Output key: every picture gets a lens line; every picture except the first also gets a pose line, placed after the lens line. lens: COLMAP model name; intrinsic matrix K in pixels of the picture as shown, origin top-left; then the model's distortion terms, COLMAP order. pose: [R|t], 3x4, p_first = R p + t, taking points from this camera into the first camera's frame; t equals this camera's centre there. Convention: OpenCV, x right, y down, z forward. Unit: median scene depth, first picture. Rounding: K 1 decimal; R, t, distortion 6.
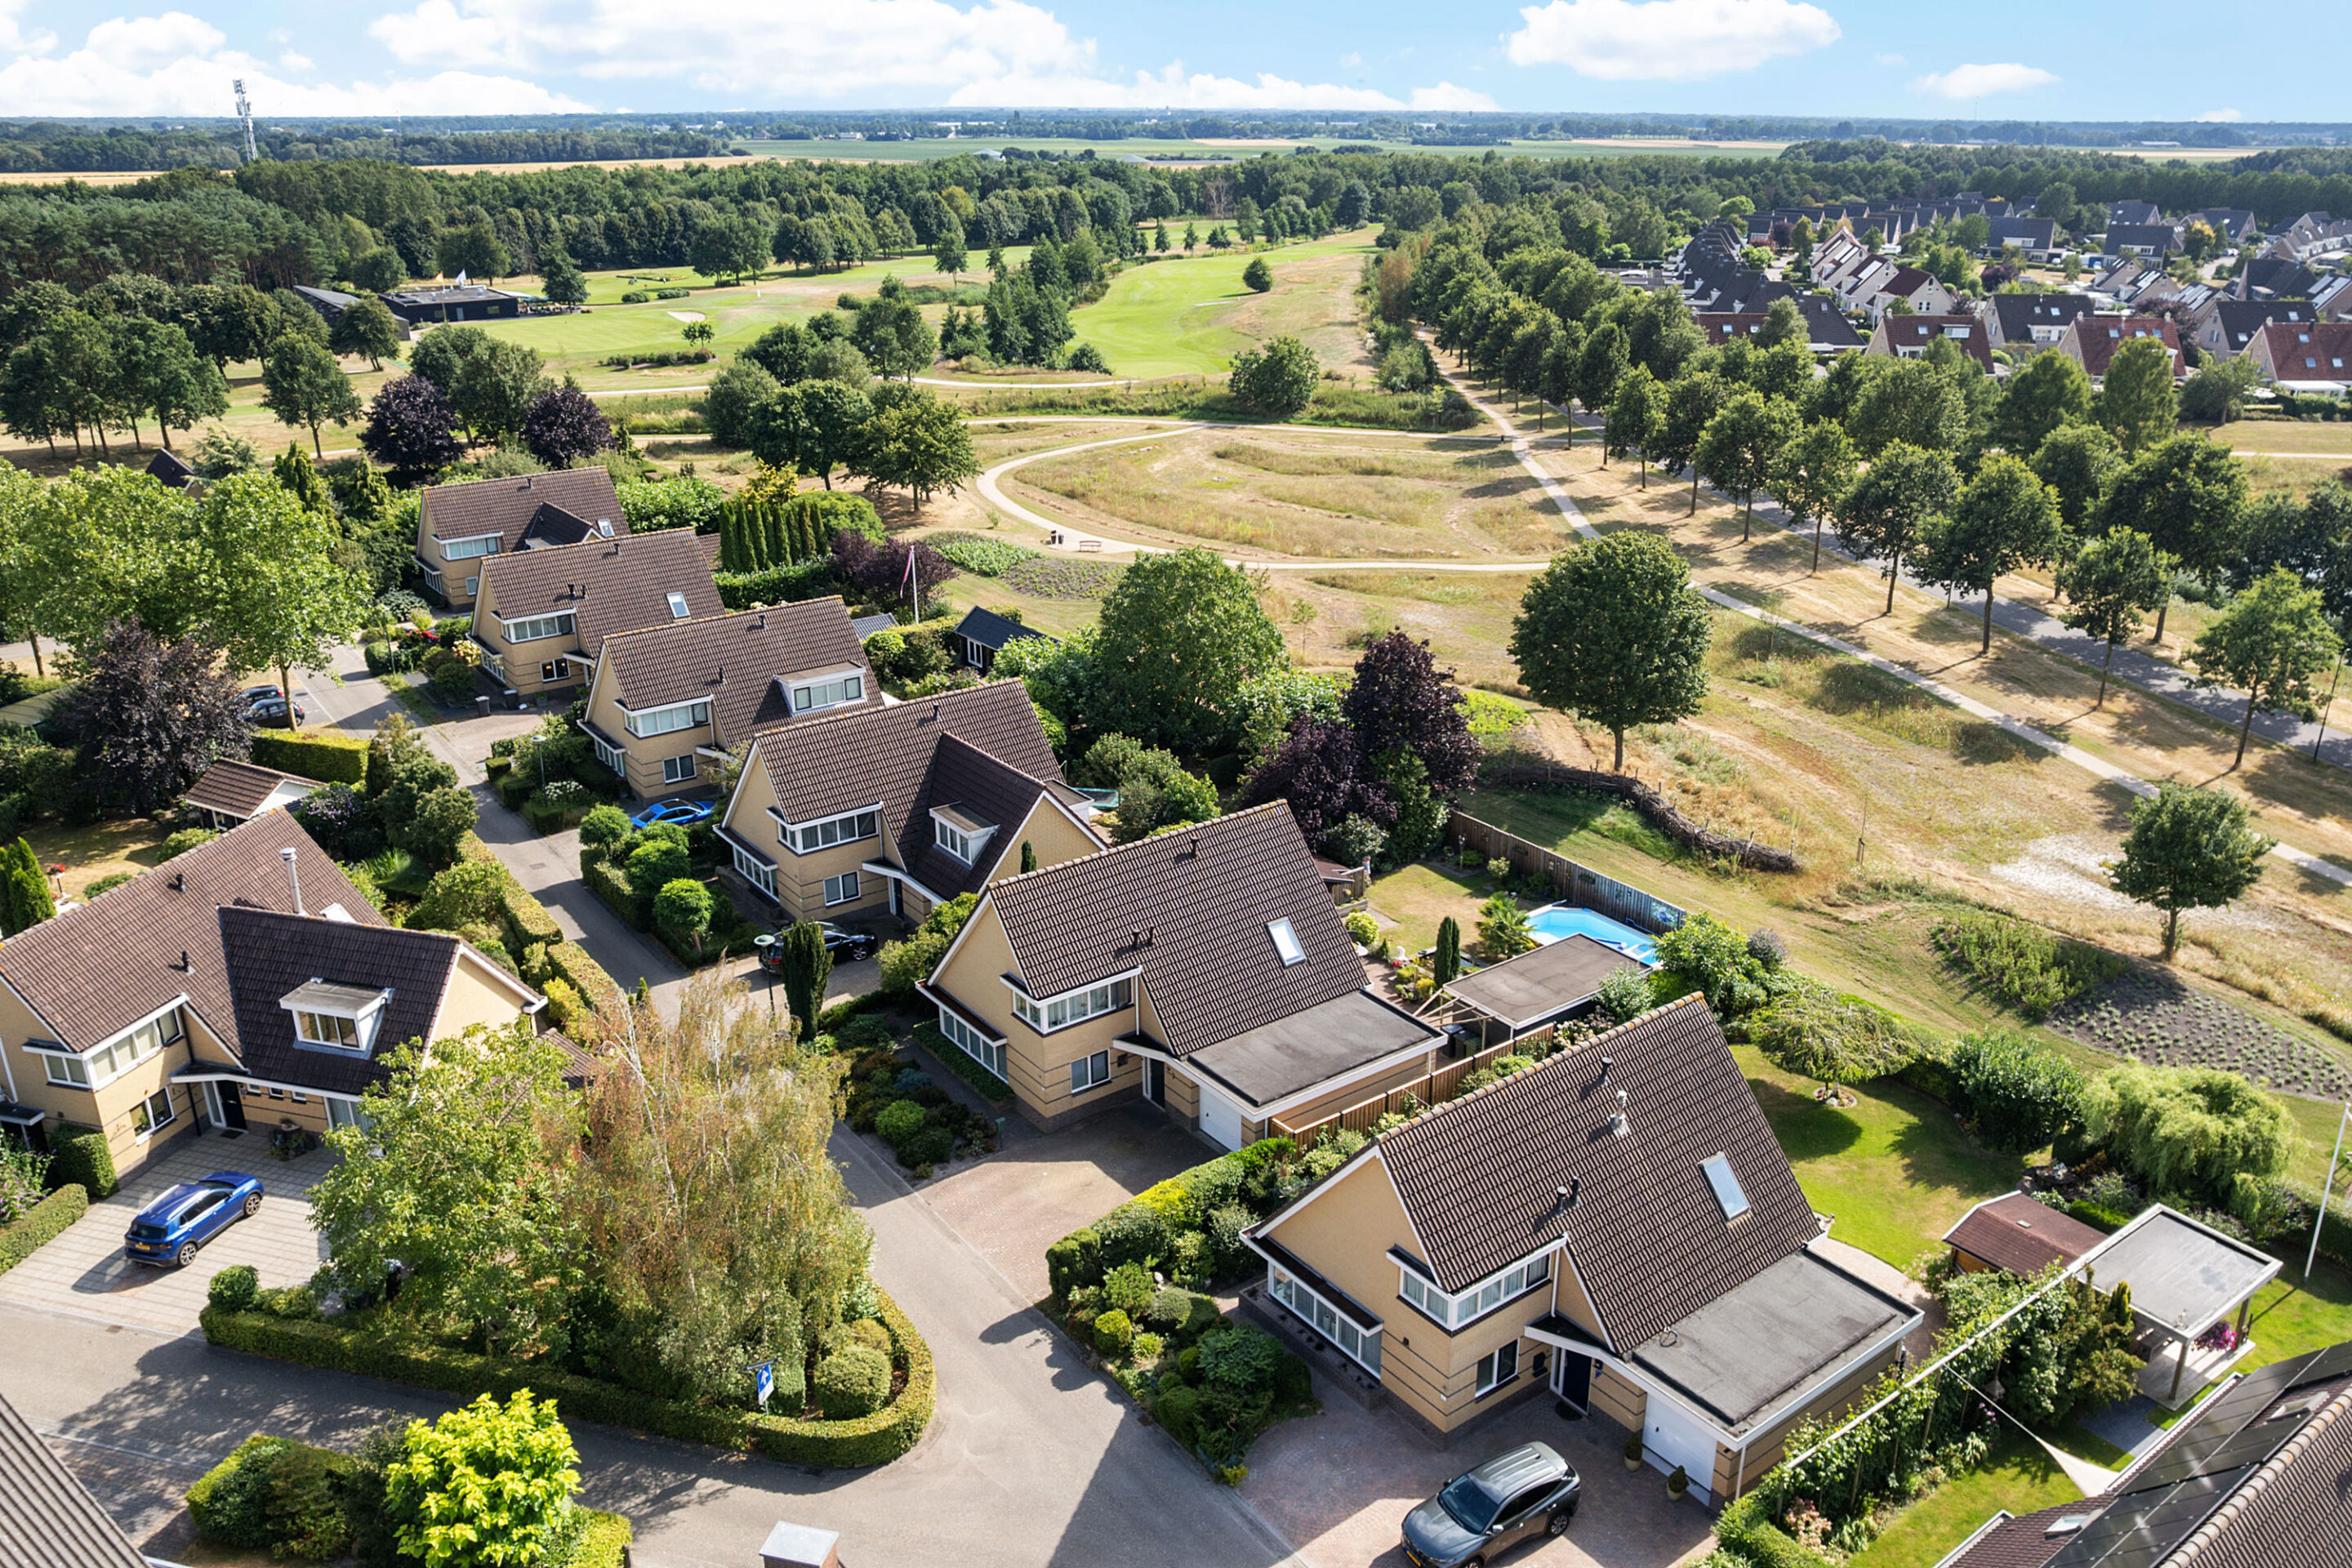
lens RADIAL K [[1764.8, 0, 1176.7], [0, 1764.8, 654.7], [0, 0, 1]] dist [-0.036826, -0.002424]
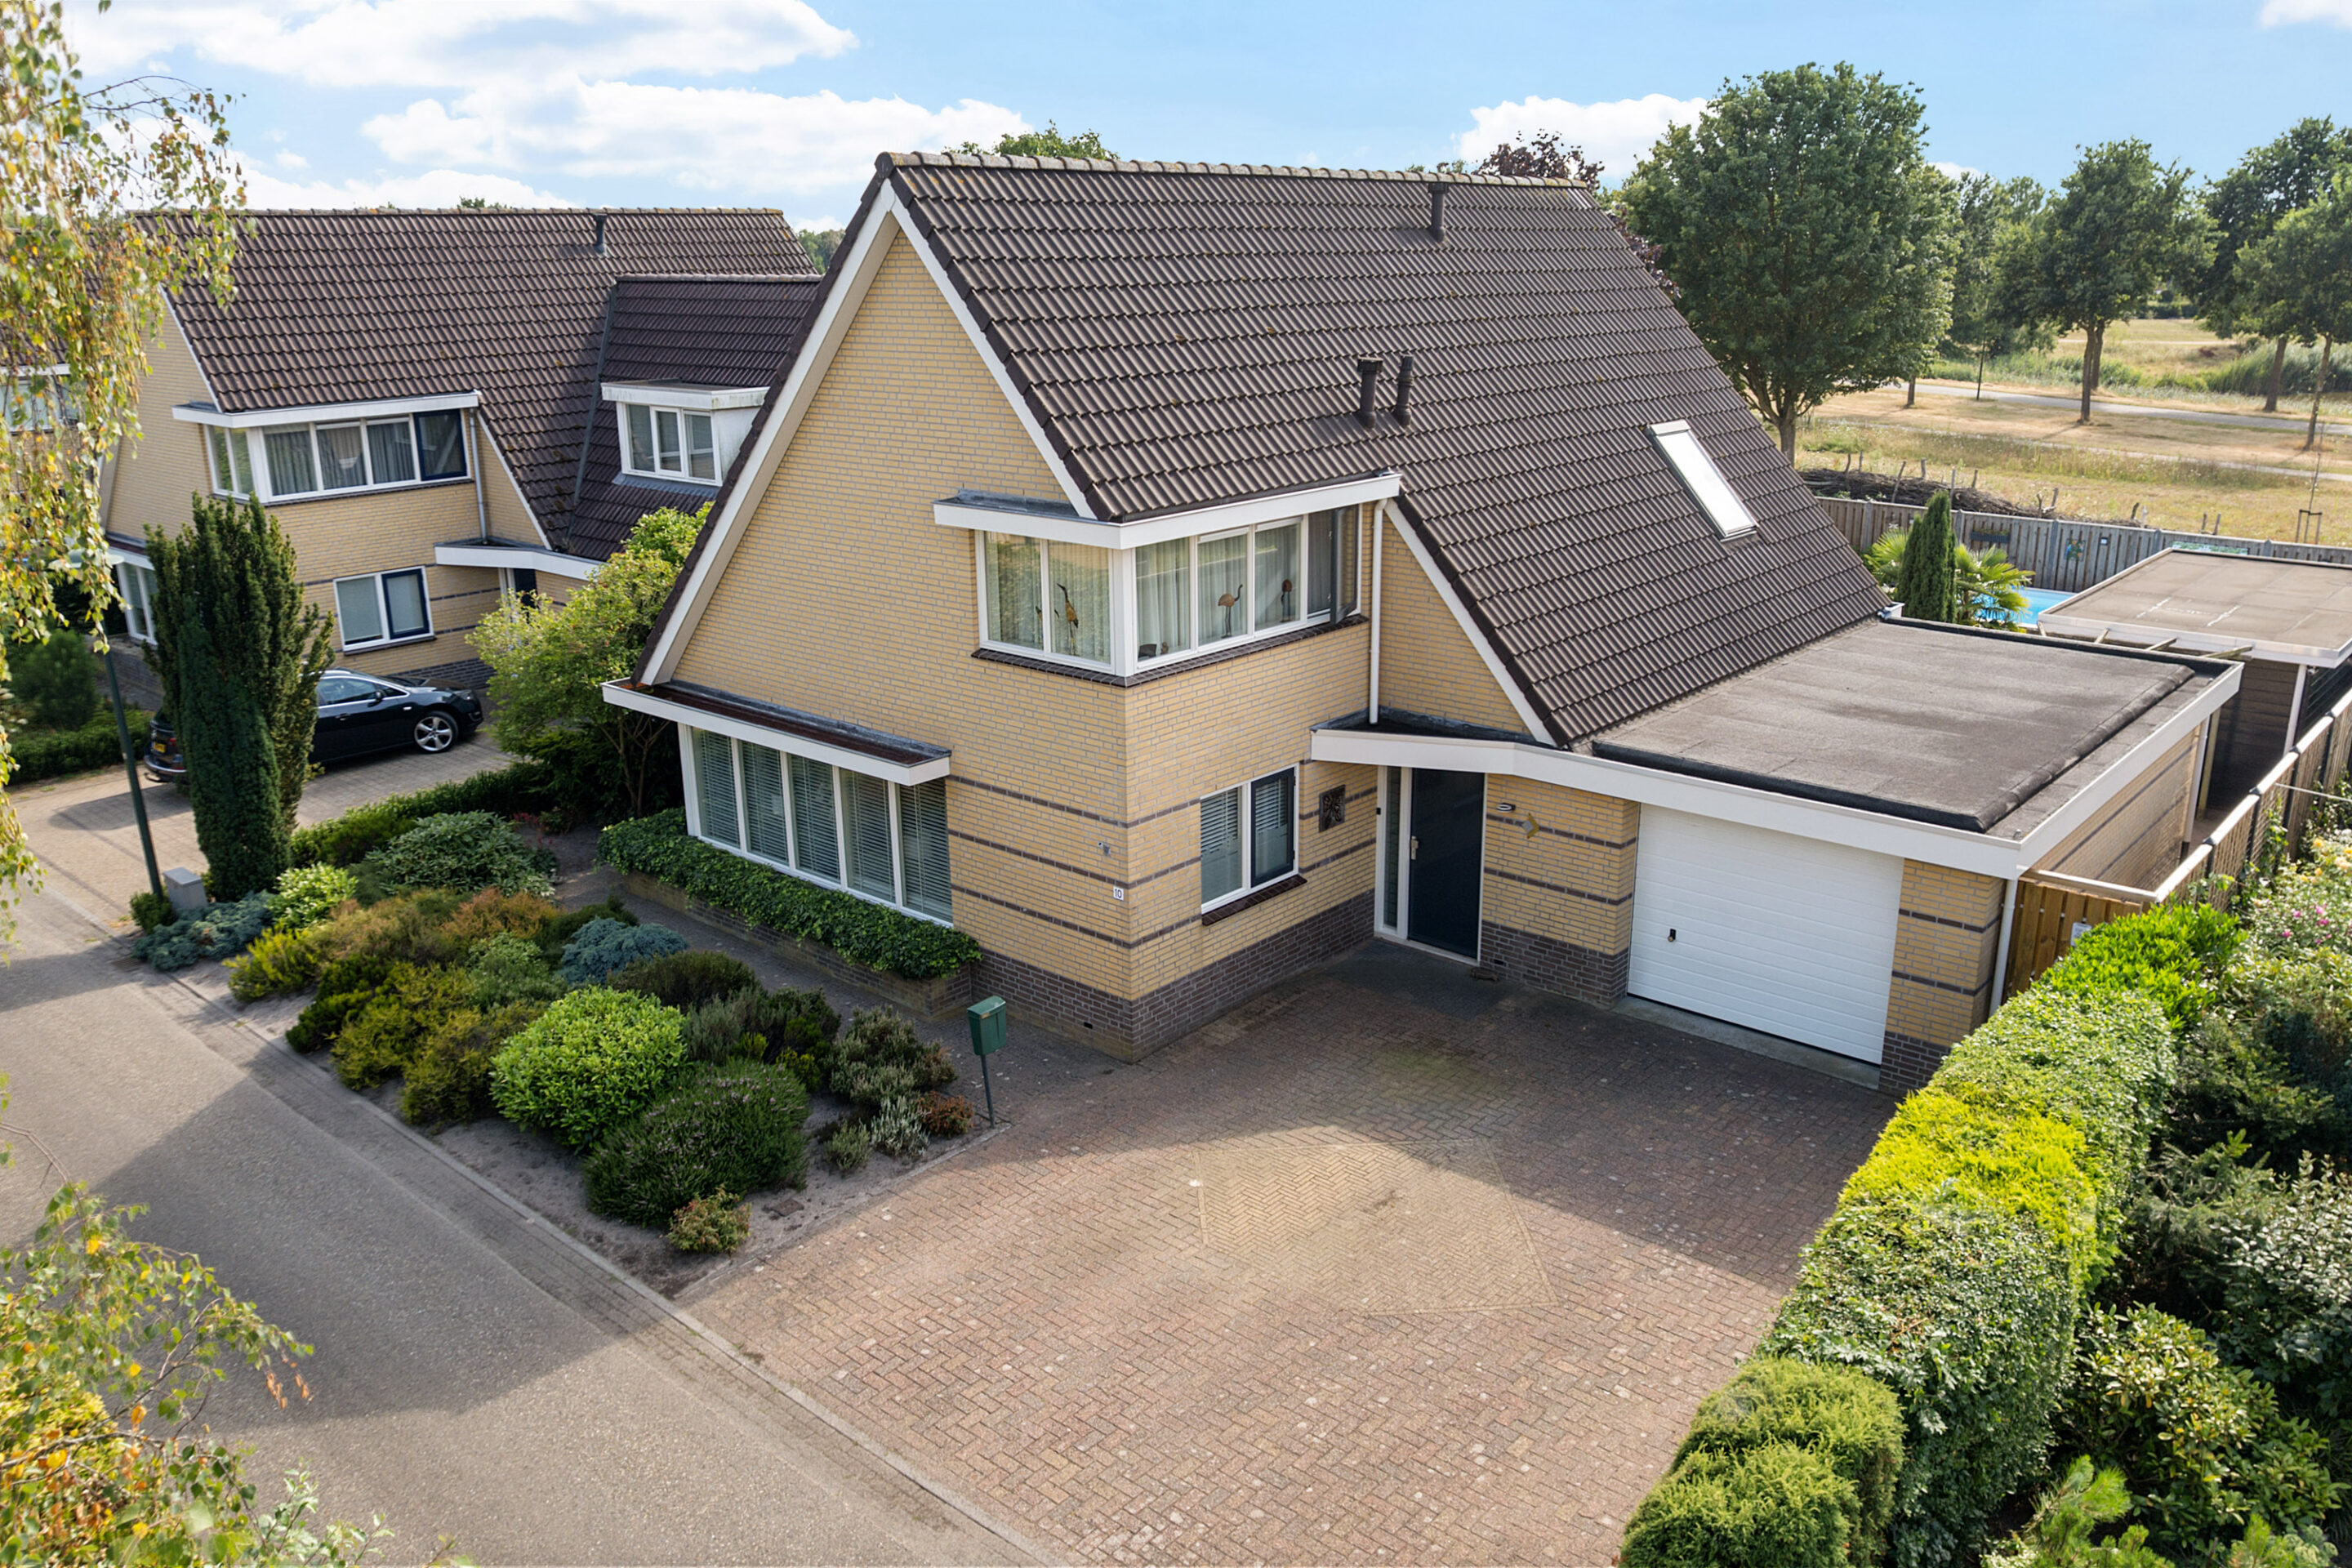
lens RADIAL K [[1783.0, 0, 1210.8], [0, 1783.0, 739.4], [0, 0, 1]] dist [-0.047177, 0.003455]
pose [[0.973569, -0.061086, 0.220073, -0.083036], [0.065084, 0.997820, -0.010955, 0.153806], [-0.218924, 0.024988, 0.975422, 0.488502]]
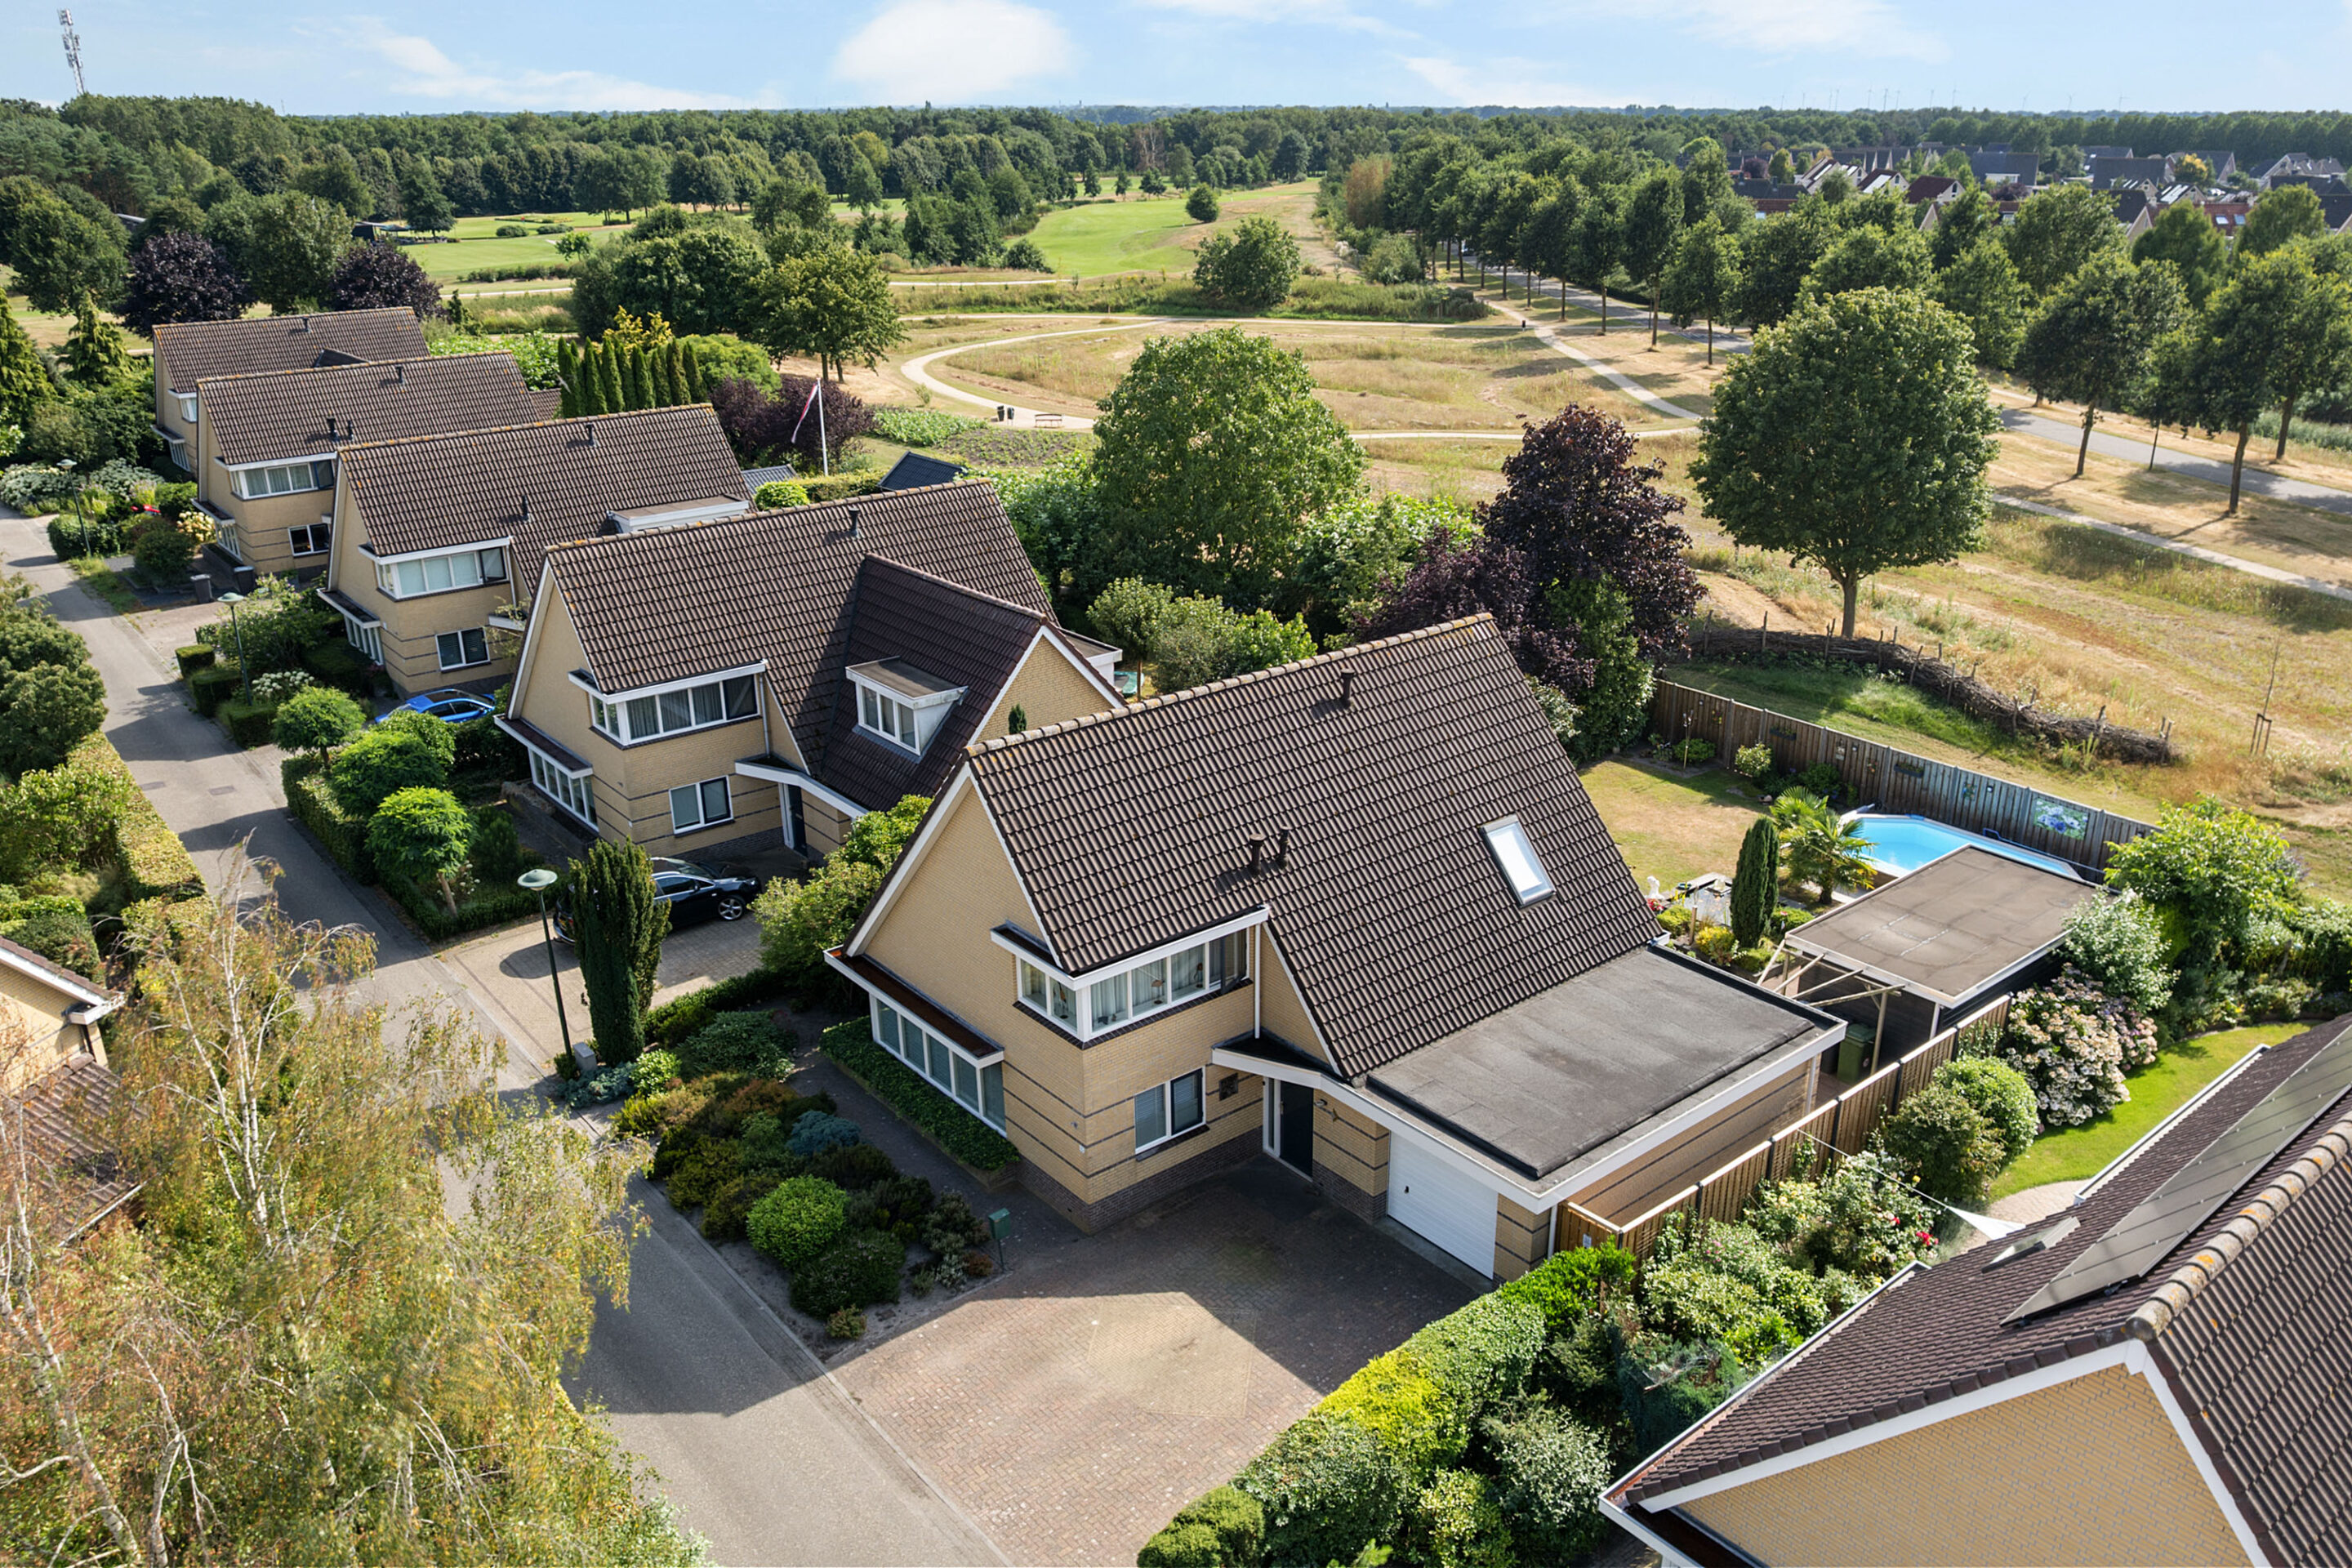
lens RADIAL K [[1802.6, 0, 1260.8], [0, 1802.6, 750.6], [0, 0, 1]] dist [-0.055698, 0.037699]
pose [[0.996305, -0.012813, 0.084920, -0.045254], [0.007428, 0.997959, 0.063422, 0.067491], [-0.085560, -0.062557, 0.994367, 0.330314]]
